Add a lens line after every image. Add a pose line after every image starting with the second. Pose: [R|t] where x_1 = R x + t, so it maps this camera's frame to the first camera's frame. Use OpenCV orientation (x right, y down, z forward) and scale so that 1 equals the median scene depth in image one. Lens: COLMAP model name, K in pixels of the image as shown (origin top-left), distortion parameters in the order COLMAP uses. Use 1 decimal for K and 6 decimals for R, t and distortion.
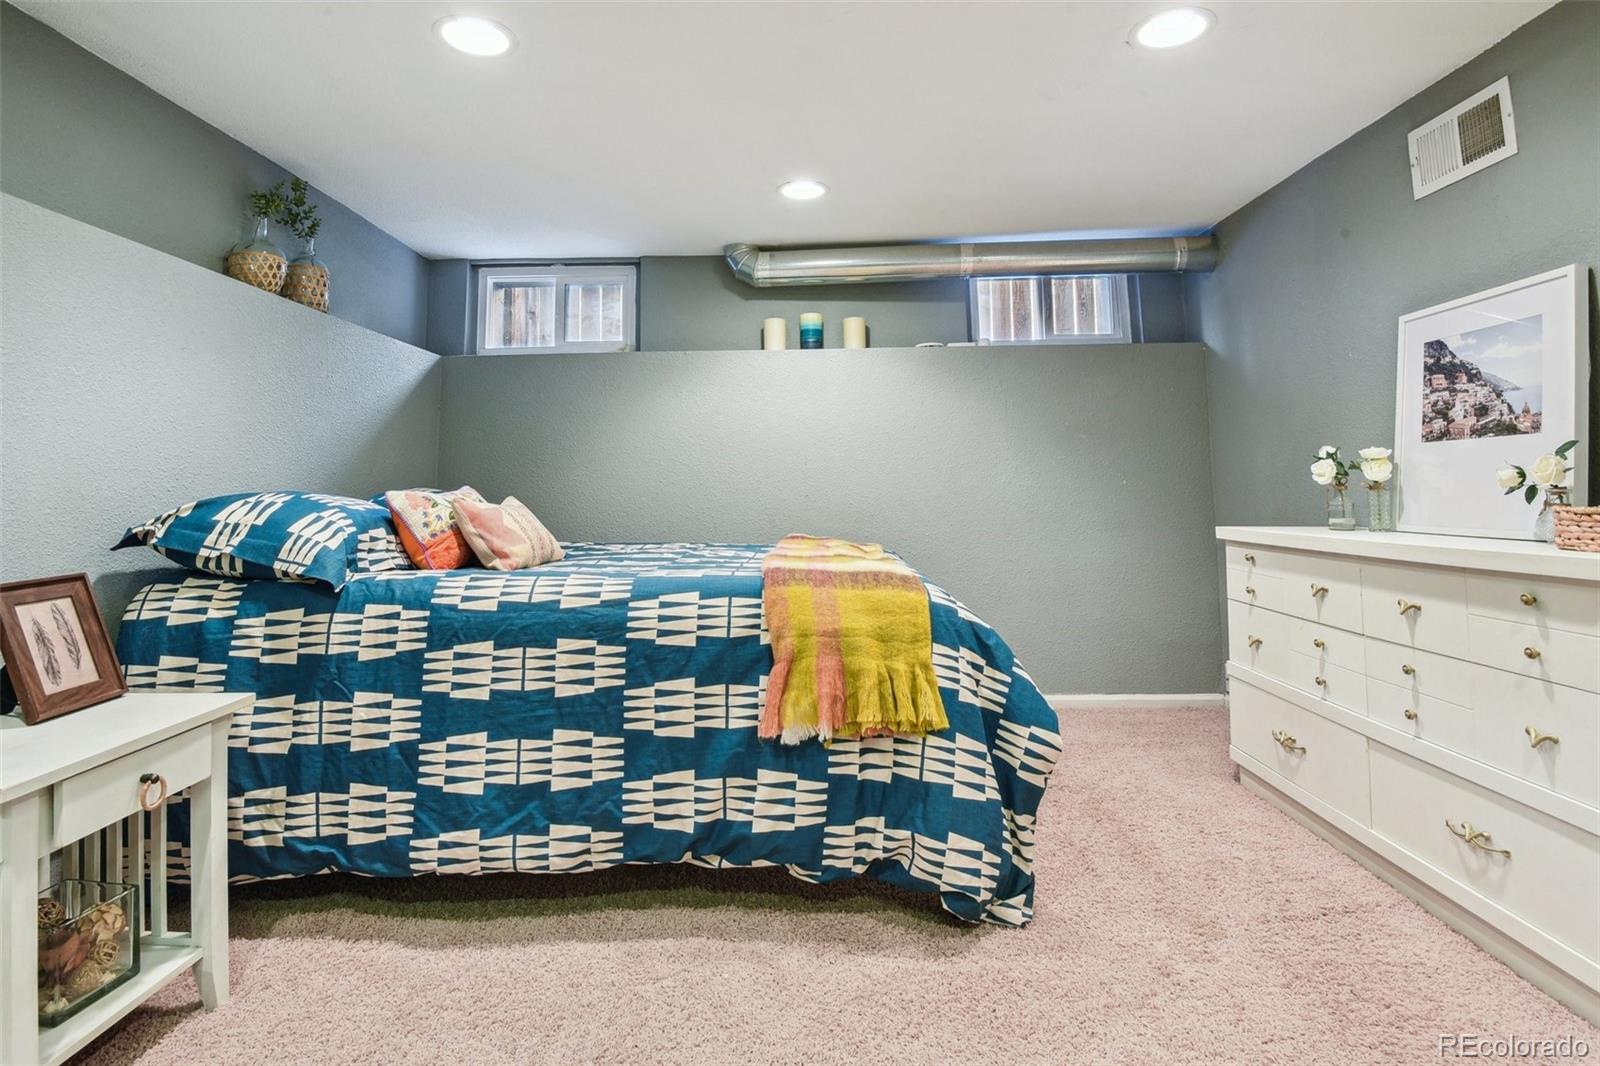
lens RADIAL K [[787.3, 0, 796.0], [0, 787.3, 404.1], [0, 0, 1]] dist [-0.000258, -0.019404]
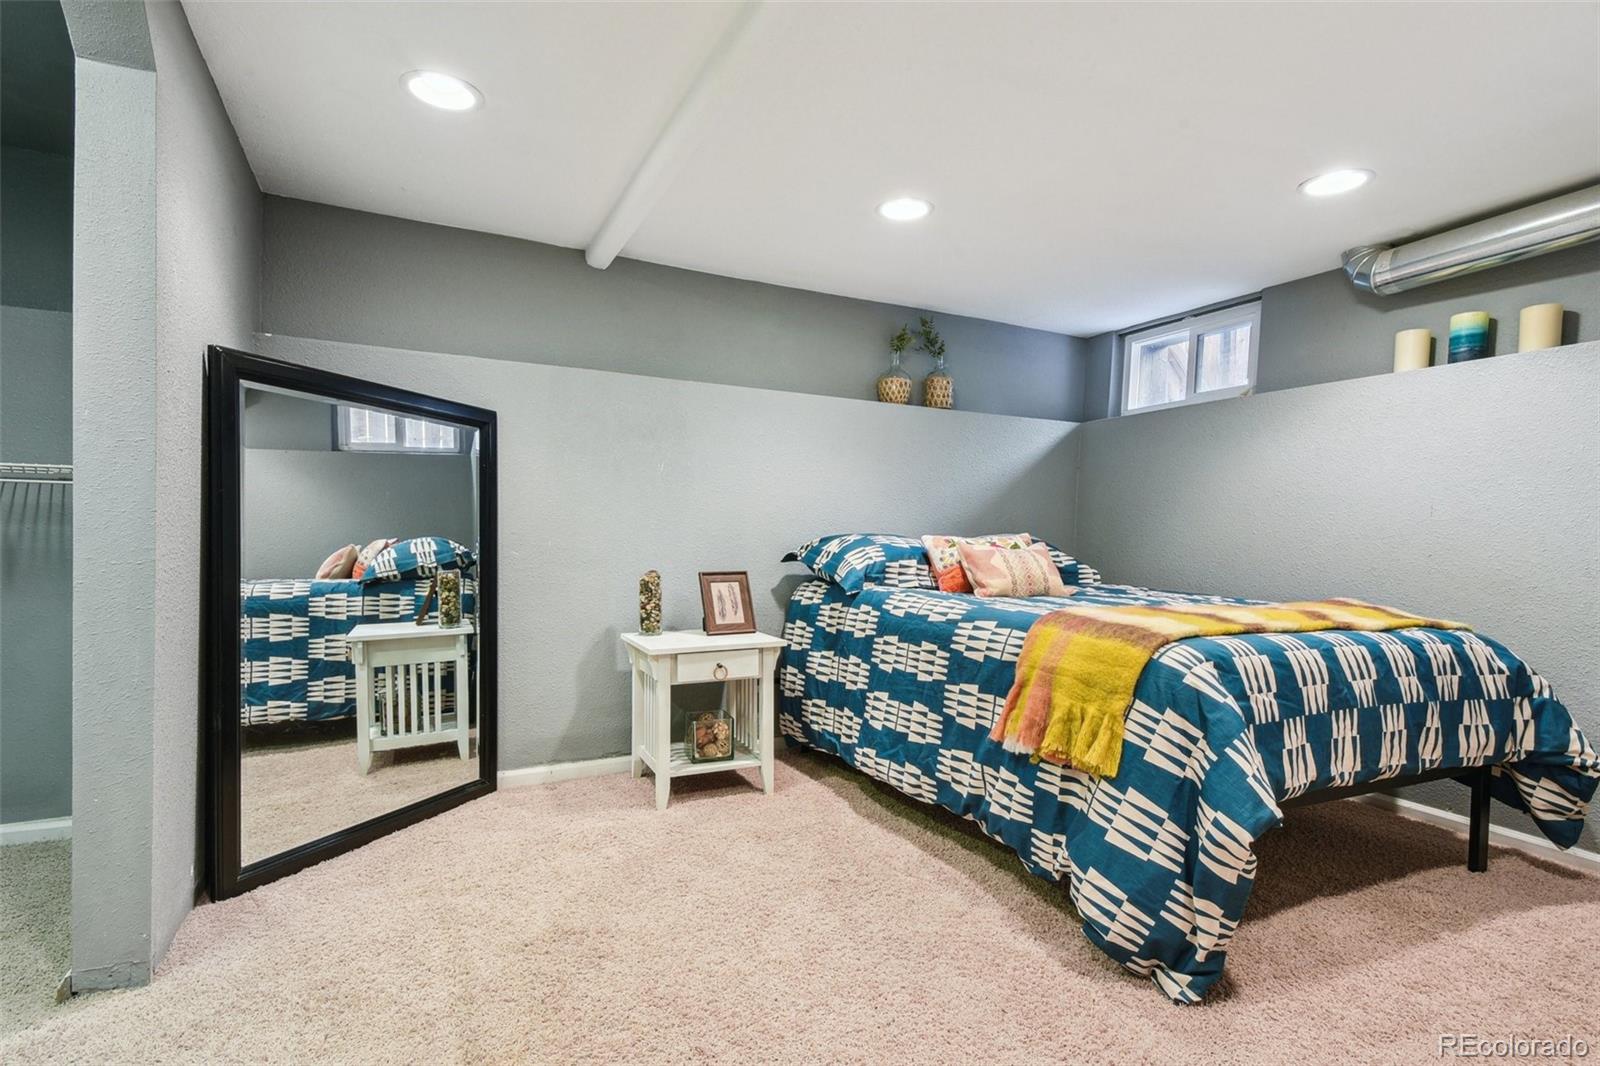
lens RADIAL K [[782.8, 0, 797.7], [0, 782.8, 523.5], [0, 0, 1]] dist [-0.003089, -0.001177]
pose [[0.439946, 0.011505, -0.897951, 0.871432], [0.073009, 0.996150, 0.048533, 0.002789], [0.895052, -0.086910, 0.437412, 0.202557]]
